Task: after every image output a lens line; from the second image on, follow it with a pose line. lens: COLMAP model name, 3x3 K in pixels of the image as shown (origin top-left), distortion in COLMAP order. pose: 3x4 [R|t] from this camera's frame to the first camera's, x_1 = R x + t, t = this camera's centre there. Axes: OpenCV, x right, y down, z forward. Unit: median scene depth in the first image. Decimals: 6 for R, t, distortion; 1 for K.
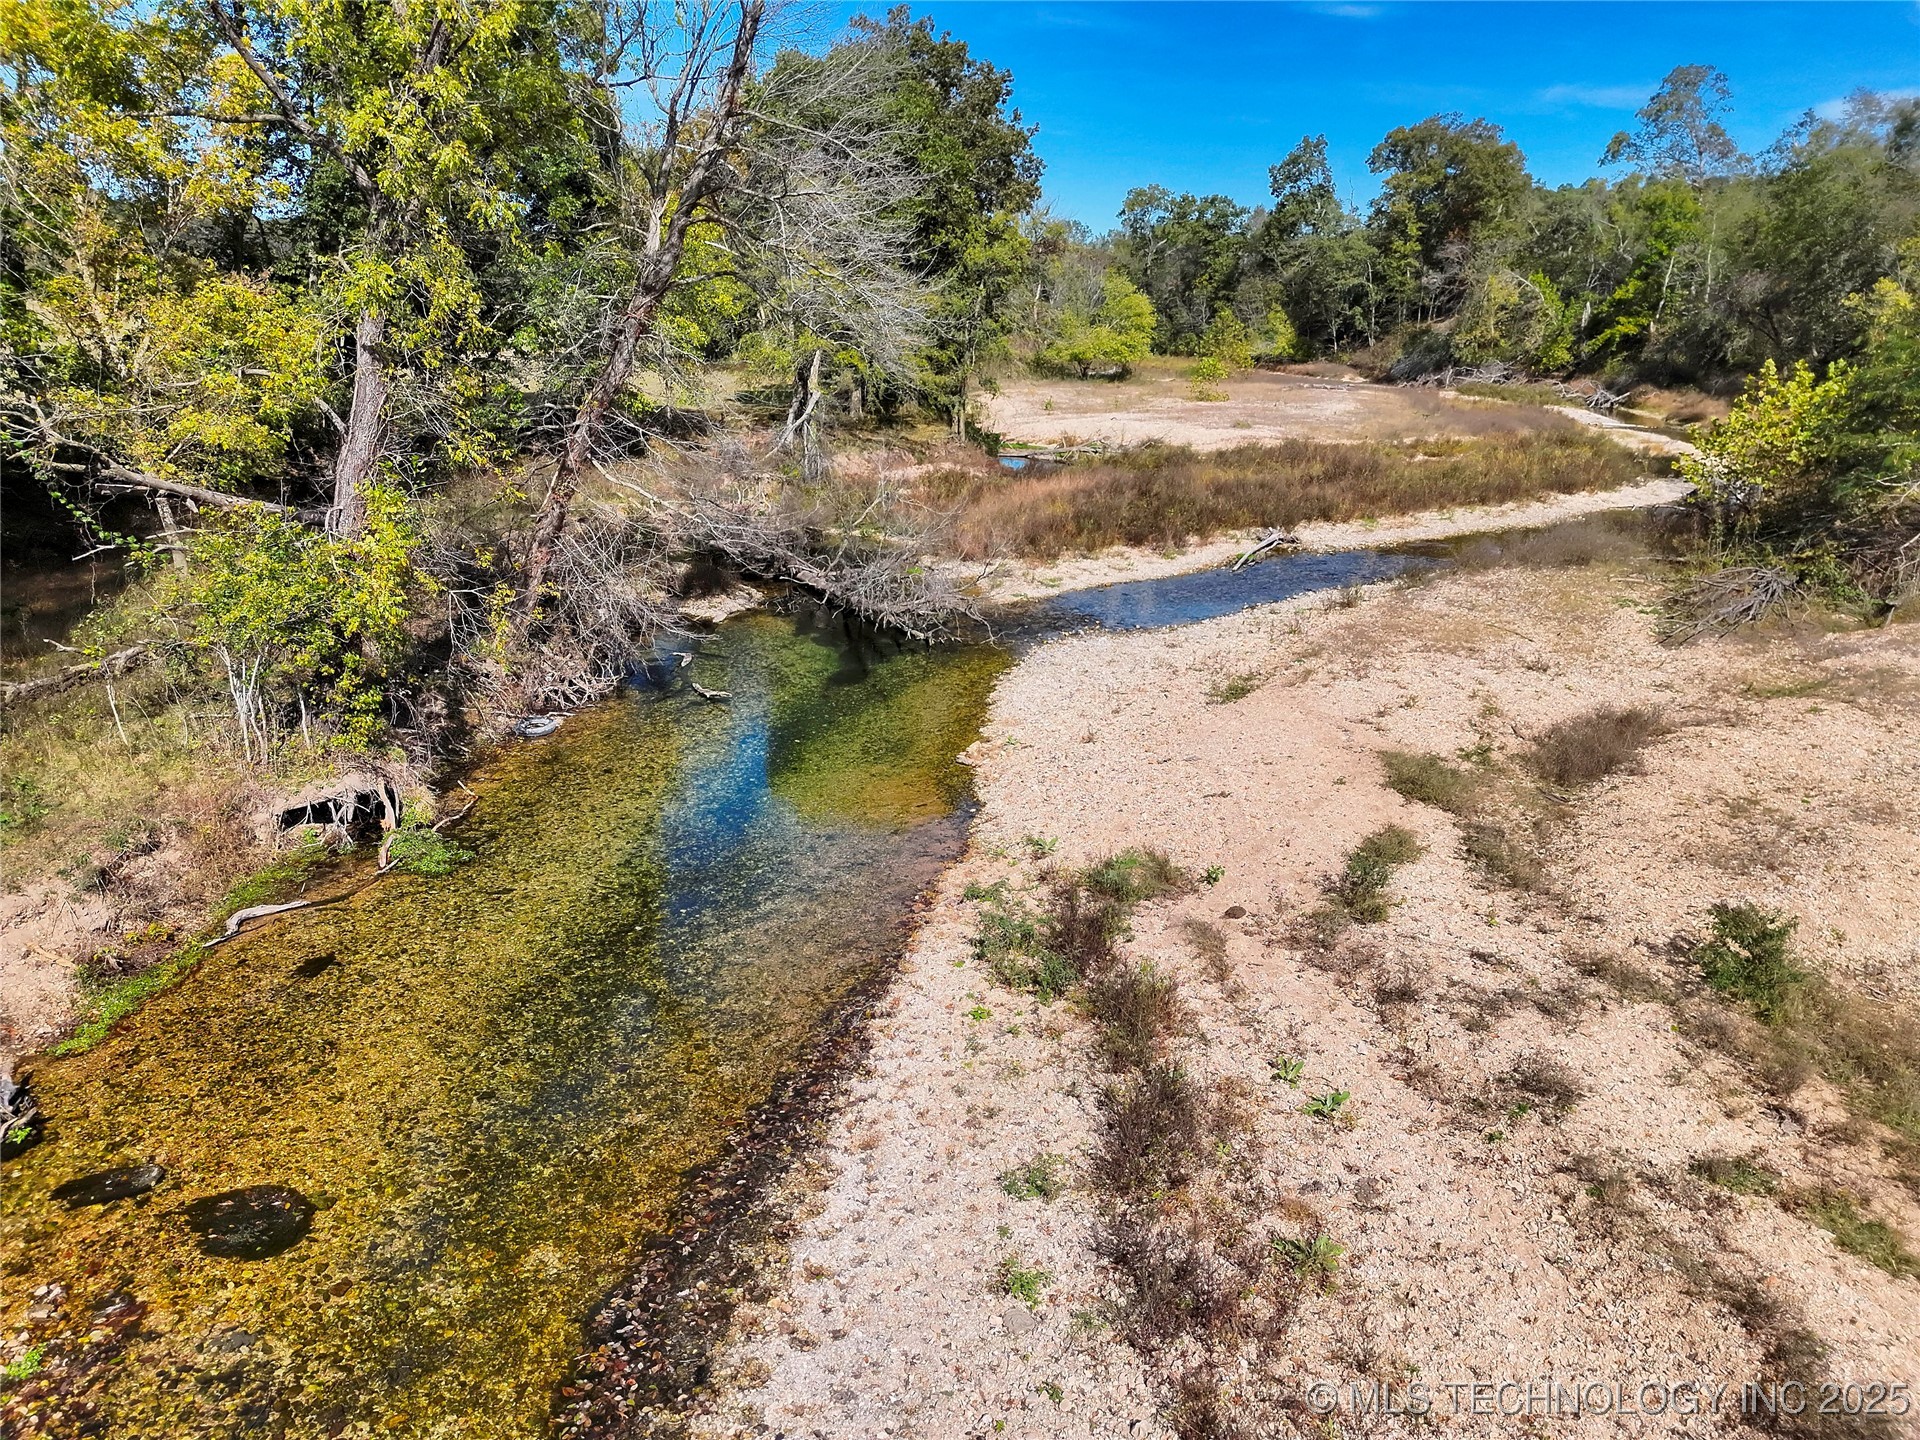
lens RADIAL K [[1366.7, 0, 959.3], [0, 1366.7, 715.9], [0, 0, 1]] dist [0.057496, 0.001853]
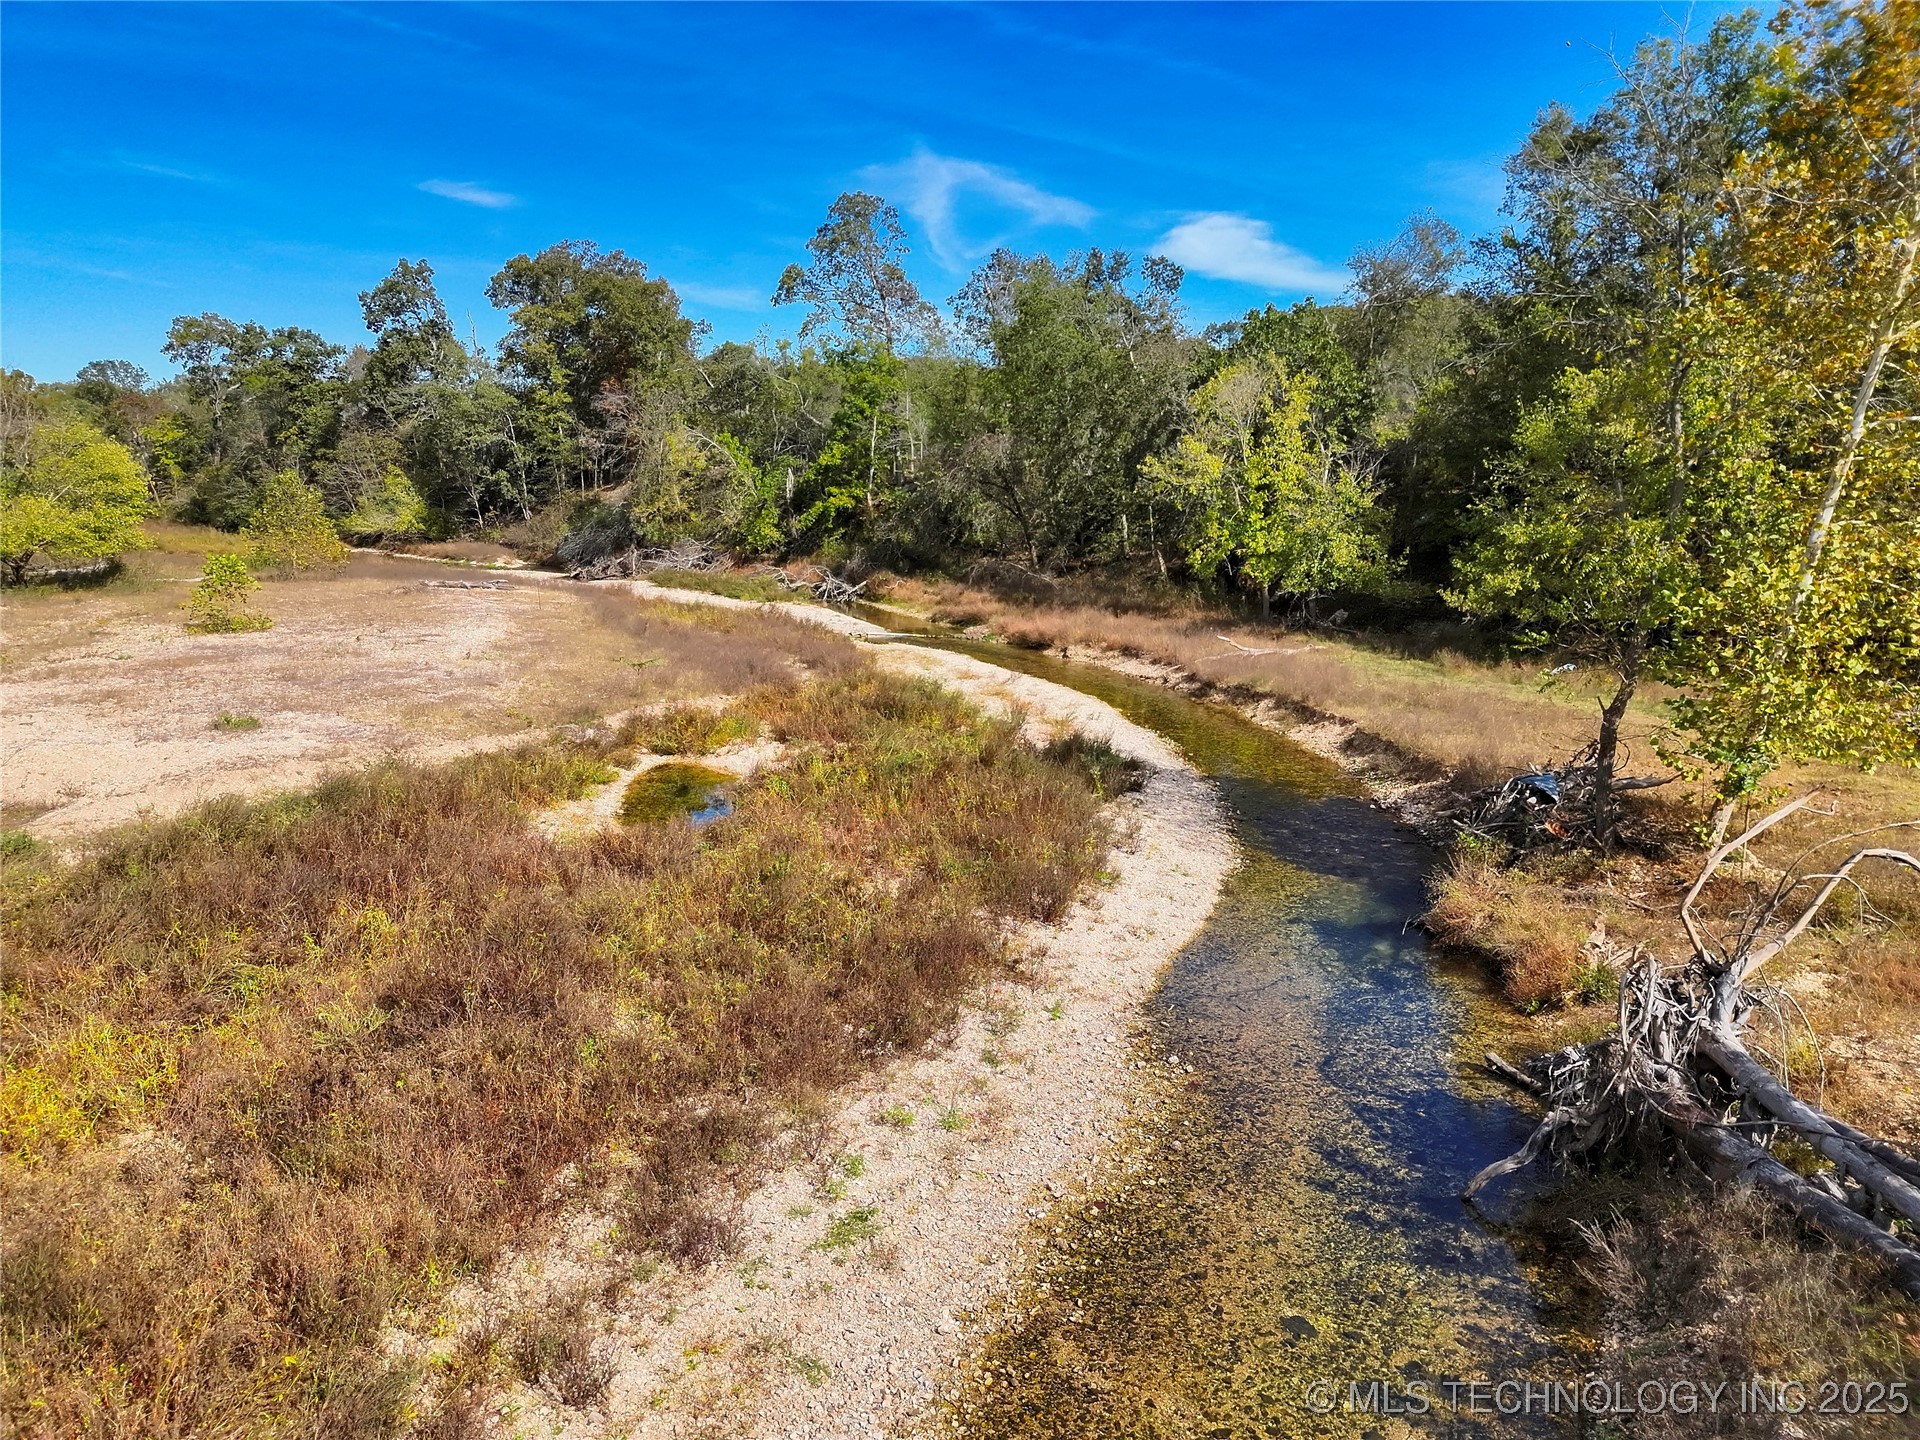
lens RADIAL K [[1366.7, 0, 954.7], [0, 1366.7, 712.9], [0, 0, 1]] dist [0.057496, 0.001853]
pose [[0.839170, -0.096186, 0.535297, 0.081904], [0.157306, 0.985095, -0.069595, -0.075339], [-0.520624, 0.142607, 0.841792, 0.259350]]
